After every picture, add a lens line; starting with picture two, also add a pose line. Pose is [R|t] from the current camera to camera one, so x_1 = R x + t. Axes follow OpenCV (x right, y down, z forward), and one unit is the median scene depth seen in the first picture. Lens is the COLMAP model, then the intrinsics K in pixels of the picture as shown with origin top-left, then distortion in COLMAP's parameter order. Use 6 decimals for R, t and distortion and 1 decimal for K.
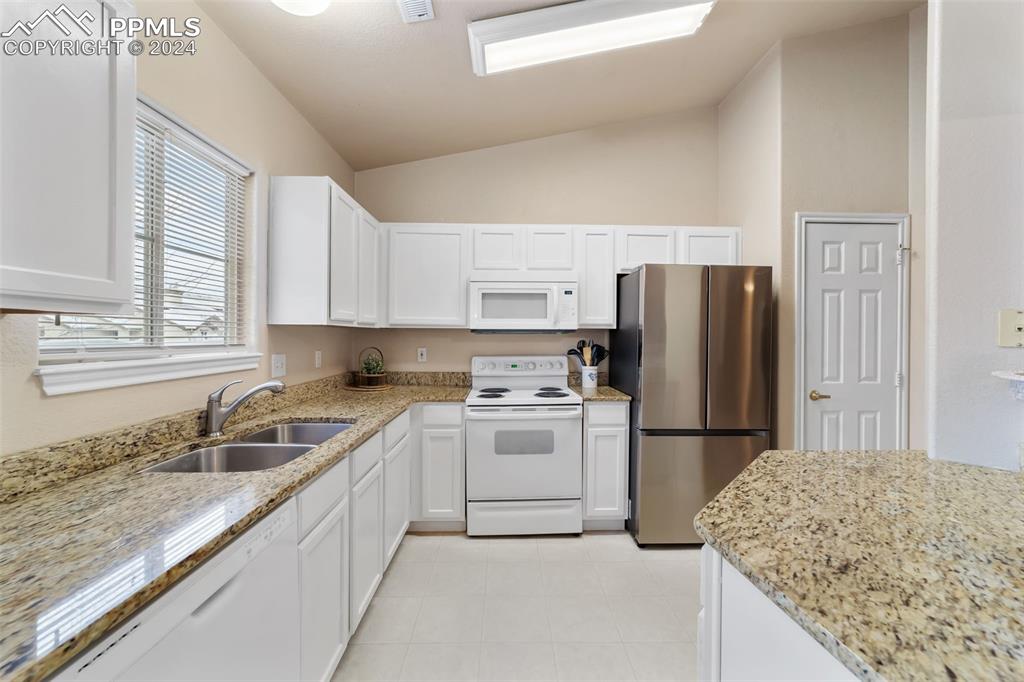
lens RADIAL K [[394.1, 0, 514.8], [0, 394.1, 338.5], [0, 0, 1]] dist [-0.013319, 0.001807]
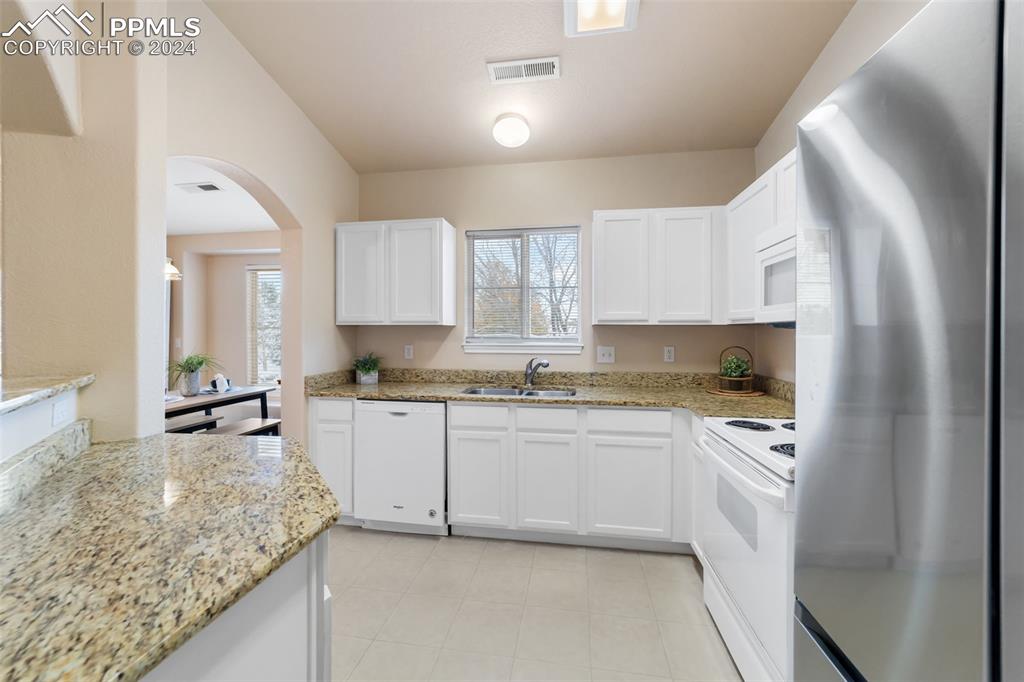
lens RADIAL K [[394.1, 0, 513.9], [0, 394.1, 333.9], [0, 0, 1]] dist [-0.013319, 0.001807]
pose [[-0.184895, -0.000817, -0.982758, 0.667999], [-0.010886, 0.999940, 0.001216, -0.001248], [0.982698, 0.010923, -0.184893, 0.764313]]
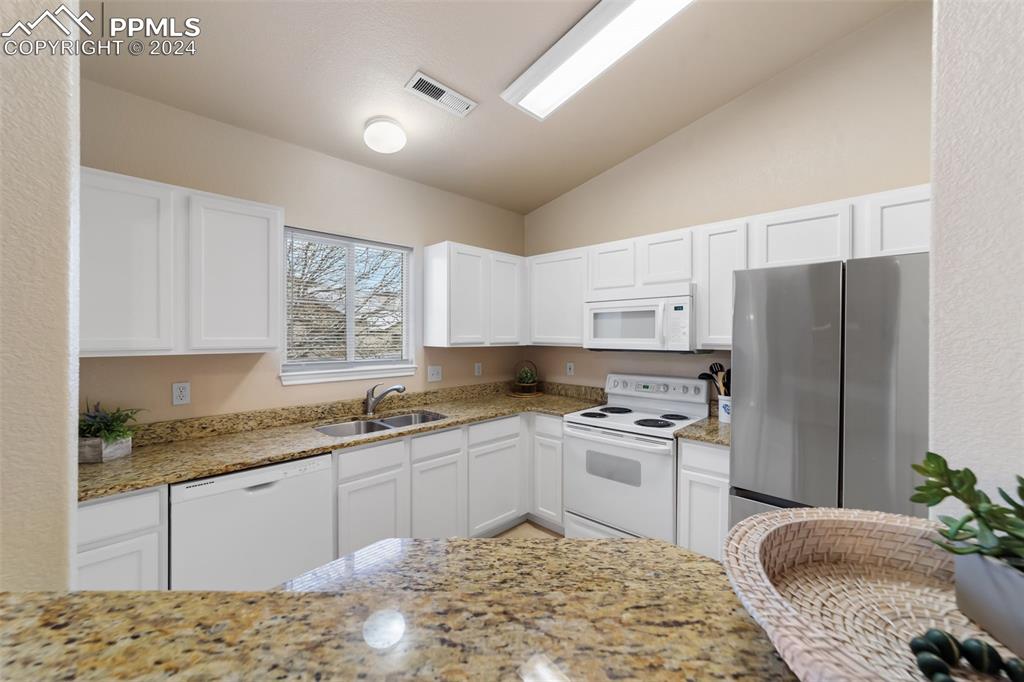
lens RADIAL K [[394.1, 0, 512.9], [0, 394.1, 338.2], [0, 0, 1]] dist [-0.013319, 0.001807]
pose [[0.692960, 0.003312, -0.720968, 0.542086], [-0.004191, 0.999991, 0.000565, -0.053227], [0.720964, 0.002630, 0.692968, 0.152482]]
